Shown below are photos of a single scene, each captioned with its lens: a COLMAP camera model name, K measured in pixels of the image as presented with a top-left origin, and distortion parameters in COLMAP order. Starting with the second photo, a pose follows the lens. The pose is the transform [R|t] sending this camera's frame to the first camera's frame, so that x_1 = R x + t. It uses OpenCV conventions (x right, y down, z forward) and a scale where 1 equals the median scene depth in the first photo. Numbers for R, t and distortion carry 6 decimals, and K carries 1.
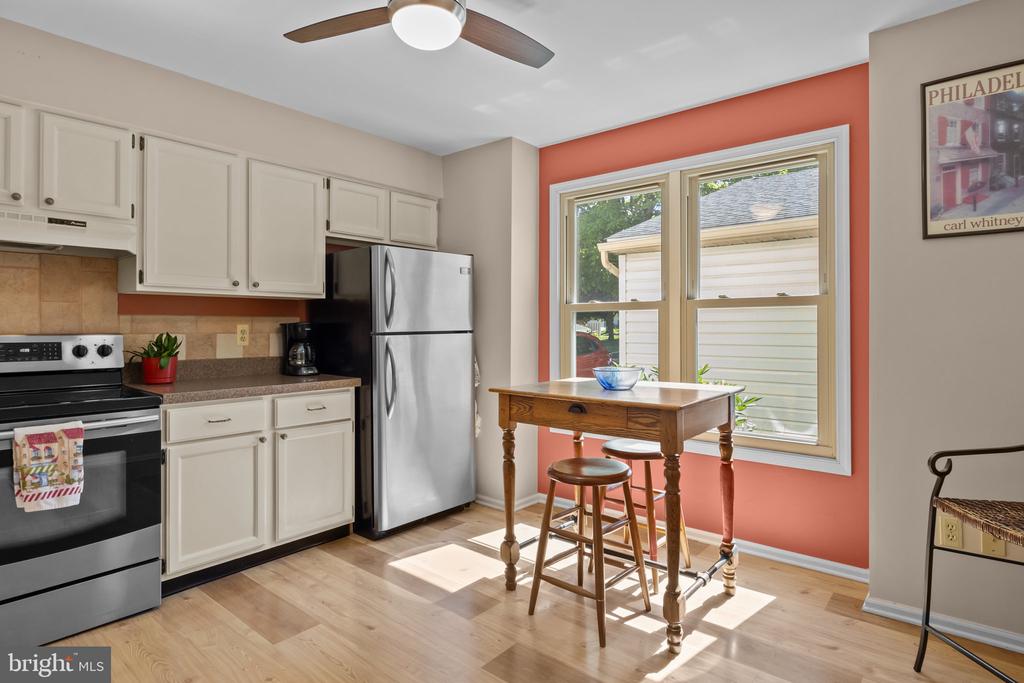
lens RADIAL K [[562.5, 0, 517.1], [0, 562.5, 333.8], [0, 0, 1]] dist [-0.005574, -0.001569]
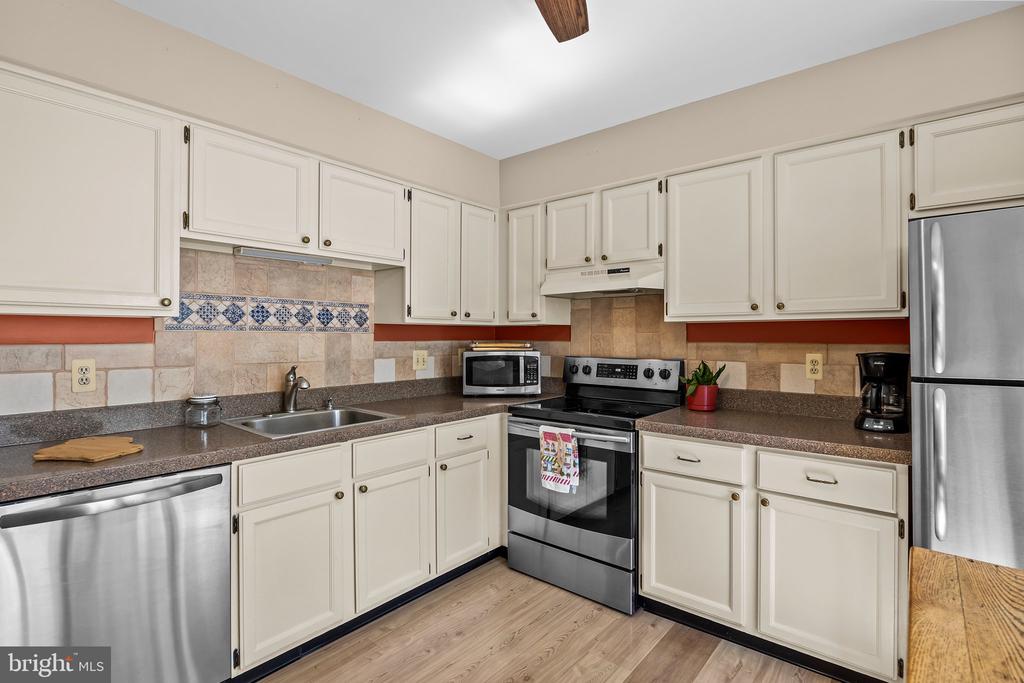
lens RADIAL K [[493.5, 0, 517.3], [0, 493.5, 339.6], [0, 0, 1]] dist [-0.009674, 0.000384]
pose [[0.001249, 0.007021, -0.999975, 0.273977], [-0.012181, 0.999901, 0.007005, -0.044011], [0.999925, 0.012172, 0.001335, 0.687920]]
